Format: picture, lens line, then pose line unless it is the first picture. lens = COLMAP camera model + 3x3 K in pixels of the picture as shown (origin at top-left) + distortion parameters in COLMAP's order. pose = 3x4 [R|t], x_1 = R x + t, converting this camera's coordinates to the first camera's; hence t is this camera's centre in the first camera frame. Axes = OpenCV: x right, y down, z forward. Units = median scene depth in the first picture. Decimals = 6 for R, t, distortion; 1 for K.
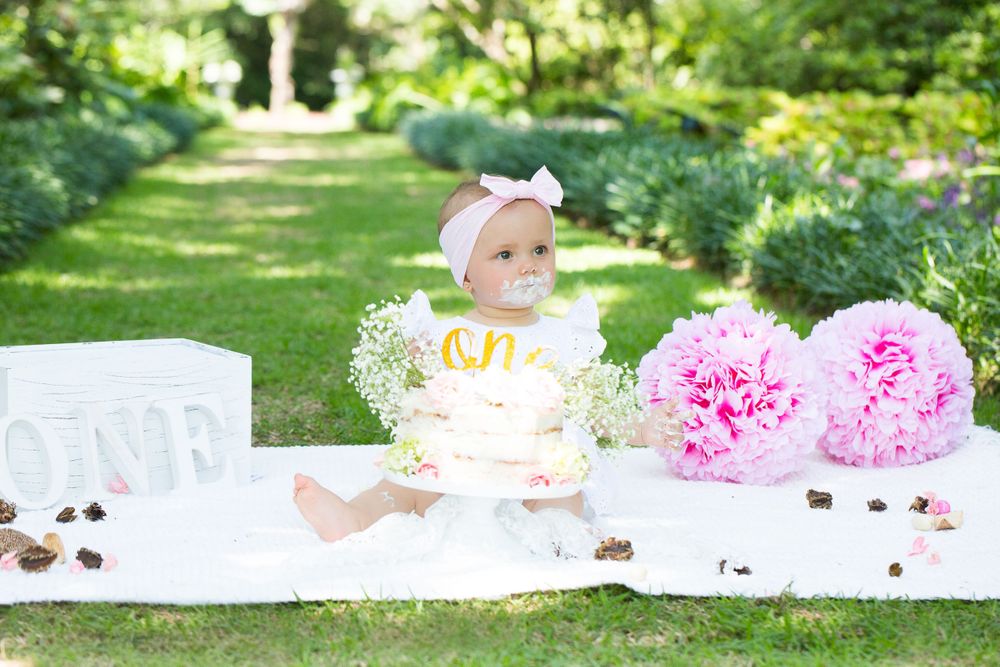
lens RADIAL K [[2750.3, 0, 500.0], [0, 2750.3, 333.5], [0, 0, 1]] dist [0.152463, 0.360988]
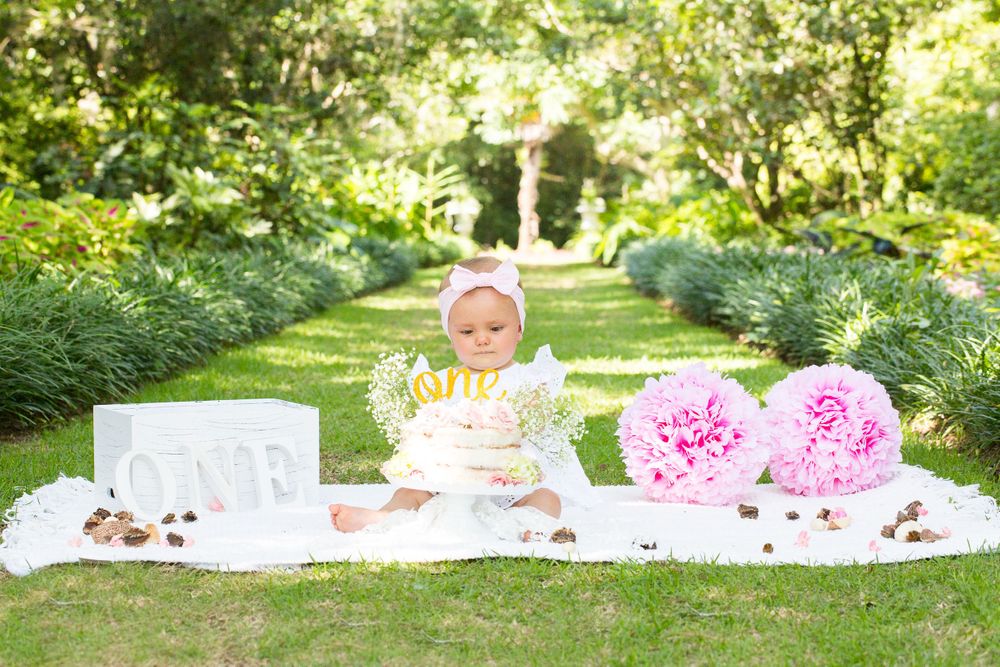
lens RADIAL K [[2912.9, 0, 500.0], [0, 2912.9, 333.5], [0, 0, 1]] dist [-0.060927, -0.176072]
pose [[0.995742, -0.011662, -0.091440, 0.114387], [0.007008, 0.998671, -0.051056, 0.041593], [0.091914, 0.050198, 0.994501, -0.339672]]
